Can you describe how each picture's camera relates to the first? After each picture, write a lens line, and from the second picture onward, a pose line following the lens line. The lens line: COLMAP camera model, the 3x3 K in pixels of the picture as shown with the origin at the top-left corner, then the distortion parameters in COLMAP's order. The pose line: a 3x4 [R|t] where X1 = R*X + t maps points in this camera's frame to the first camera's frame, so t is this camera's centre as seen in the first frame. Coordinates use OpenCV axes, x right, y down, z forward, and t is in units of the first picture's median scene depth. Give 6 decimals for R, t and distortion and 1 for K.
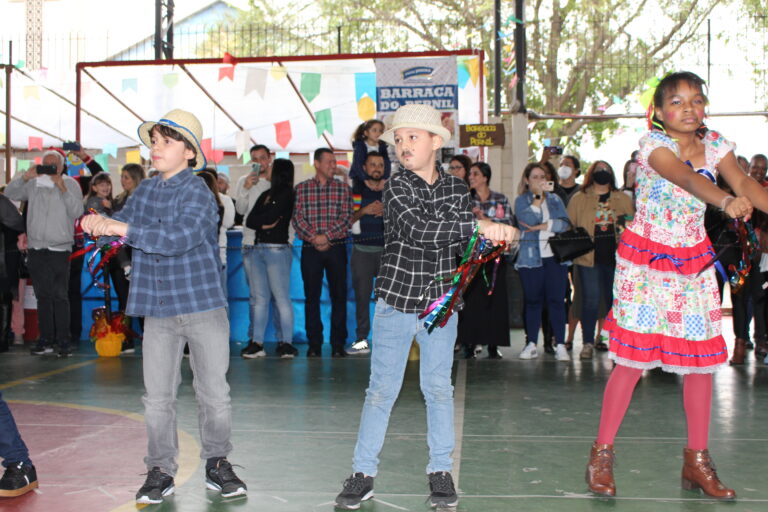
lens RADIAL K [[1006.6, 0, 385.3], [0, 1006.6, 252.9], [0, 0, 1]] dist [-0.058827, 0.000000]
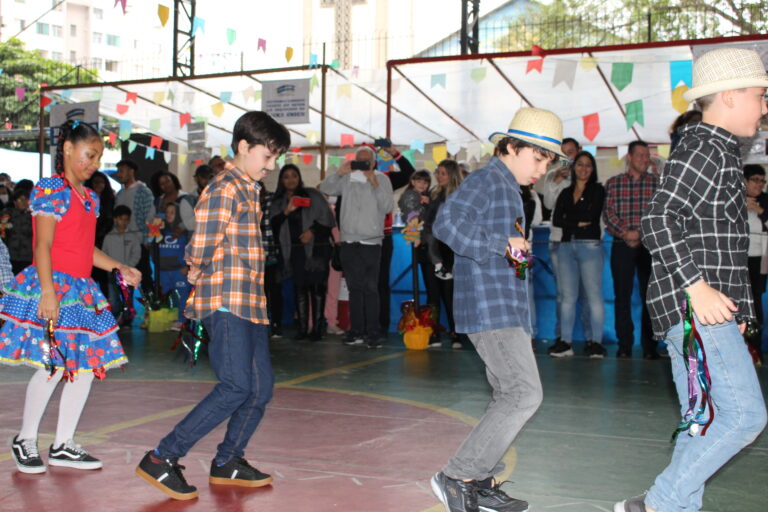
lens RADIAL K [[1006.6, 0, 383.0], [0, 1006.6, 257.5], [0, 0, 1]] dist [-0.058827, 0.000000]
pose [[0.957304, 0.015253, -0.288682, -0.015066], [-0.012784, 0.999864, 0.010438, 0.000341], [0.288802, -0.006302, 0.957368, 0.015741]]
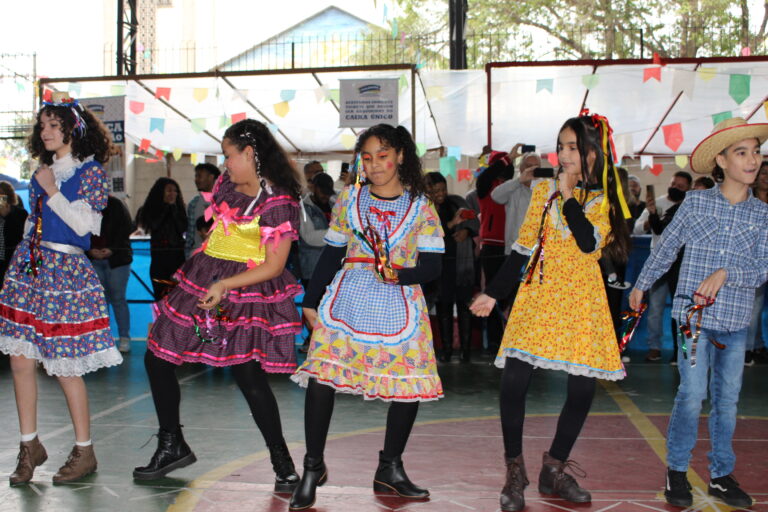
lens RADIAL K [[1006.6, 0, 383.6], [0, 1006.6, 257.1], [0, 0, 1]] dist [-0.058827, 0.000000]
pose [[0.999179, -0.009290, 0.039426, -0.488827], [0.009694, 0.999902, -0.010066, 0.007477], [-0.039329, 0.010440, 0.999172, 0.036364]]
